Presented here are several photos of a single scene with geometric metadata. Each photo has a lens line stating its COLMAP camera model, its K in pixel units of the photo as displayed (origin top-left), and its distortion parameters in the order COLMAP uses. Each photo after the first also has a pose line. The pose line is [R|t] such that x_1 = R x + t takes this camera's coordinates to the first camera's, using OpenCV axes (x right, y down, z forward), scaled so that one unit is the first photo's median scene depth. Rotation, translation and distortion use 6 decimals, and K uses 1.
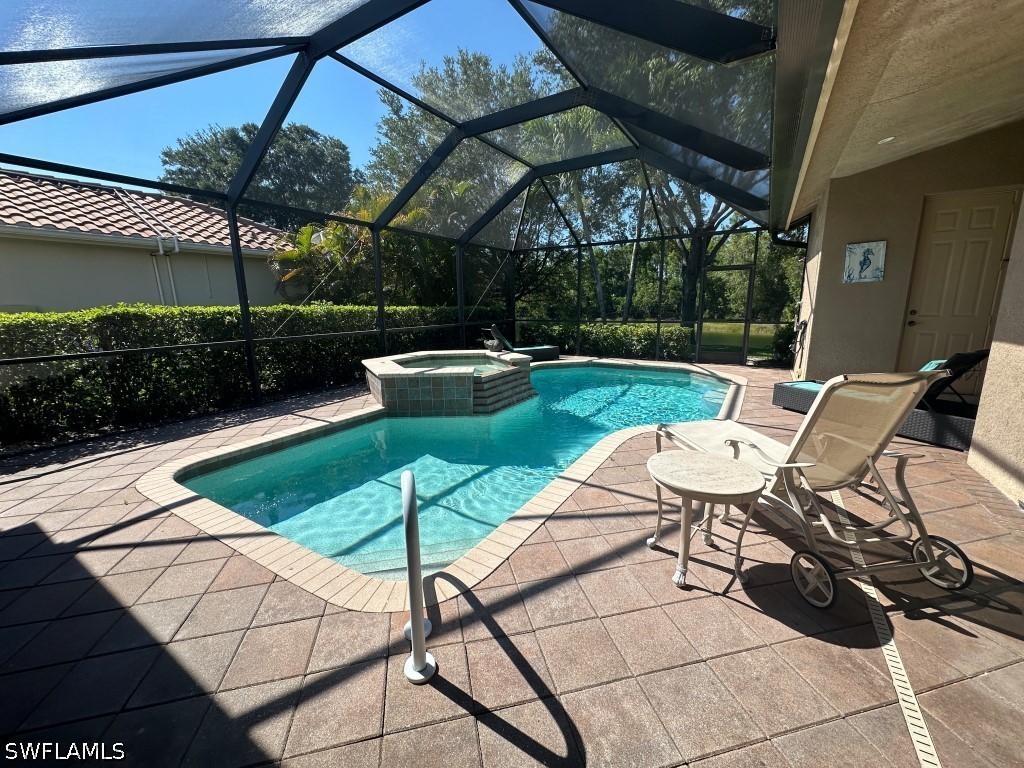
lens RADIAL K [[405.9, 0, 513.1], [0, 405.9, 383.4], [0, 0, 1]] dist [-0.002926, 0.000082]
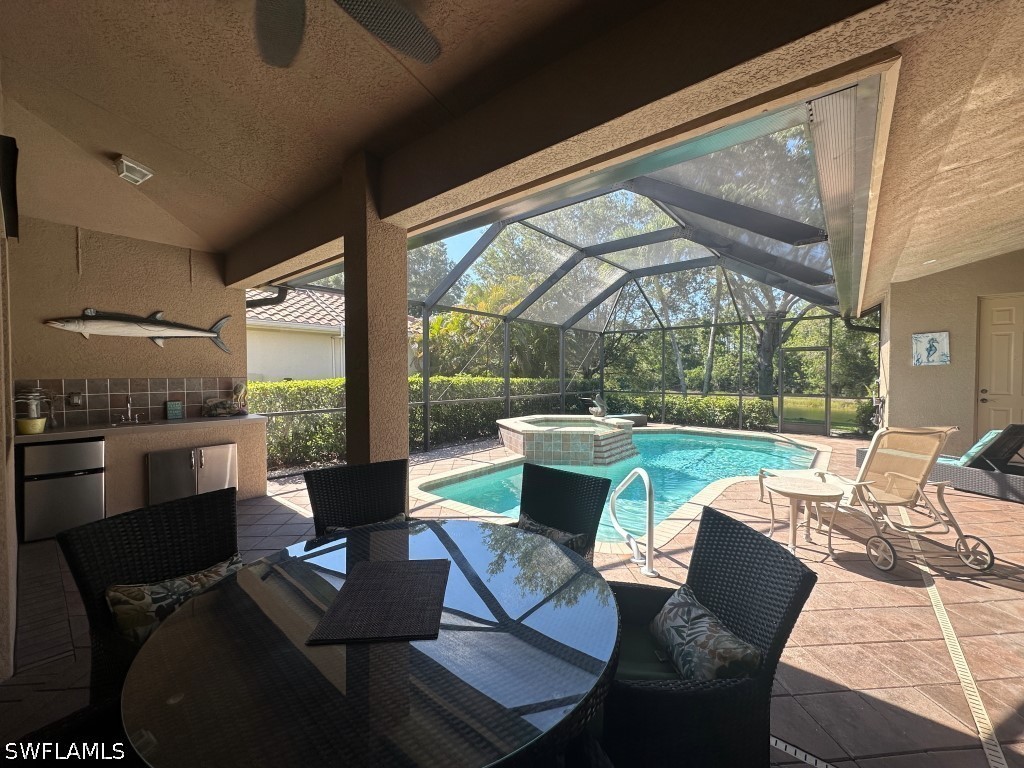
lens RADIAL K [[405.9, 0, 513.1], [0, 405.9, 383.4], [0, 0, 1]] dist [-0.002926, 0.000082]
pose [[0.989362, 0.016440, -0.144542, -0.158095], [-0.040795, 0.985080, -0.167190, 0.045421], [0.139637, 0.171308, 0.975272, -0.288885]]
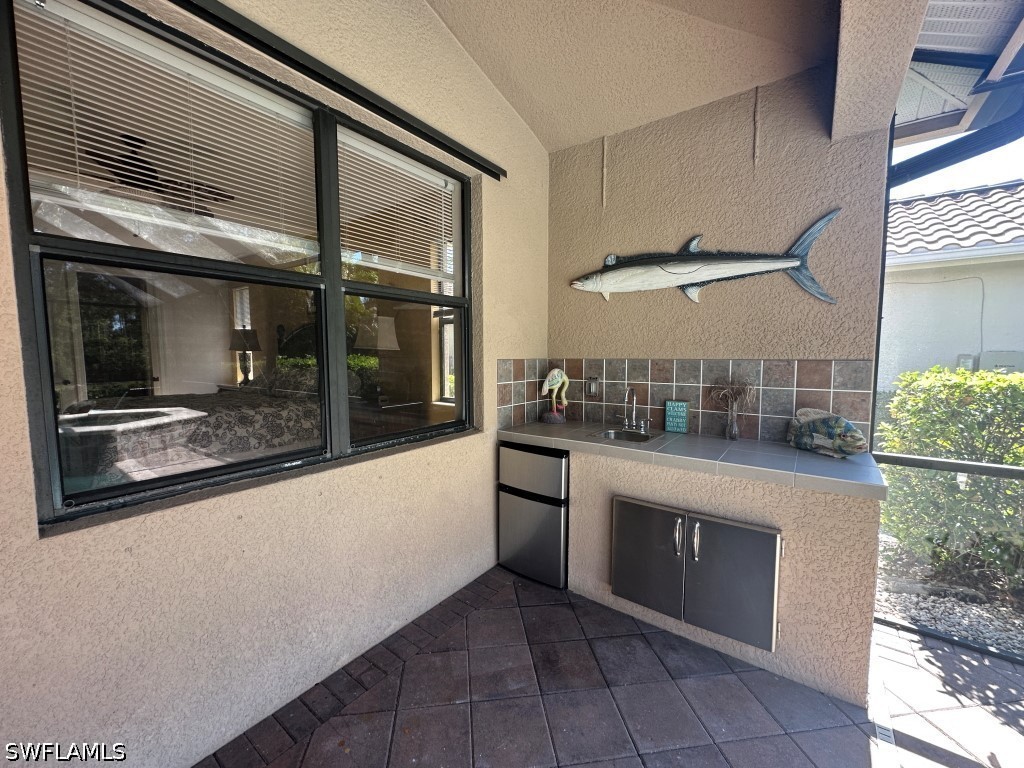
lens RADIAL K [[405.9, 0, 513.1], [0, 405.9, 383.4], [0, 0, 1]] dist [-0.002926, 0.000082]
pose [[-0.091037, 0.086260, -0.992105, -0.494759], [-0.192355, 0.975957, 0.102507, -0.050154], [0.977094, 0.200168, -0.072256, 0.228066]]
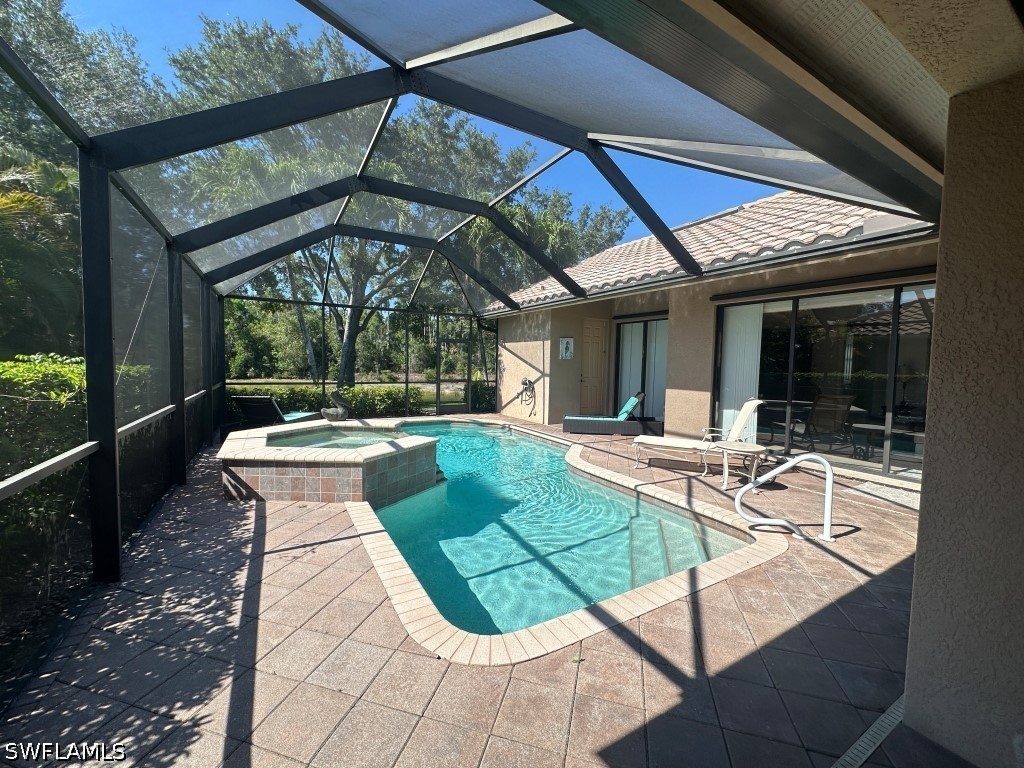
lens RADIAL K [[405.9, 0, 513.1], [0, 405.9, 383.4], [0, 0, 1]] dist [-0.002926, 0.000082]
pose [[0.475998, -0.021378, 0.879186, -0.794267], [0.144226, 0.988067, -0.054059, -0.073997], [-0.867539, 0.152534, 0.473402, 0.344250]]
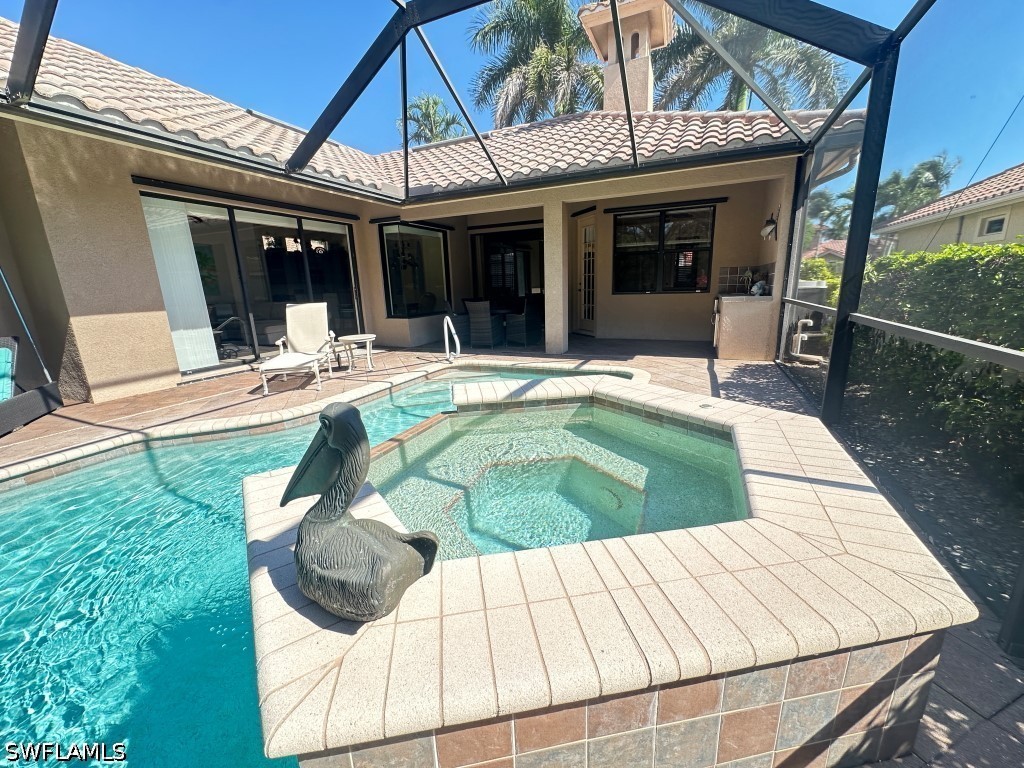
lens RADIAL K [[405.9, 0, 513.1], [0, 405.9, 383.4], [0, 0, 1]] dist [-0.002926, 0.000082]
pose [[-0.990350, 0.077946, -0.114592, -0.105317], [0.022771, 0.907129, 0.420236, -0.253796], [0.136706, 0.413571, -0.900150, 1.426781]]
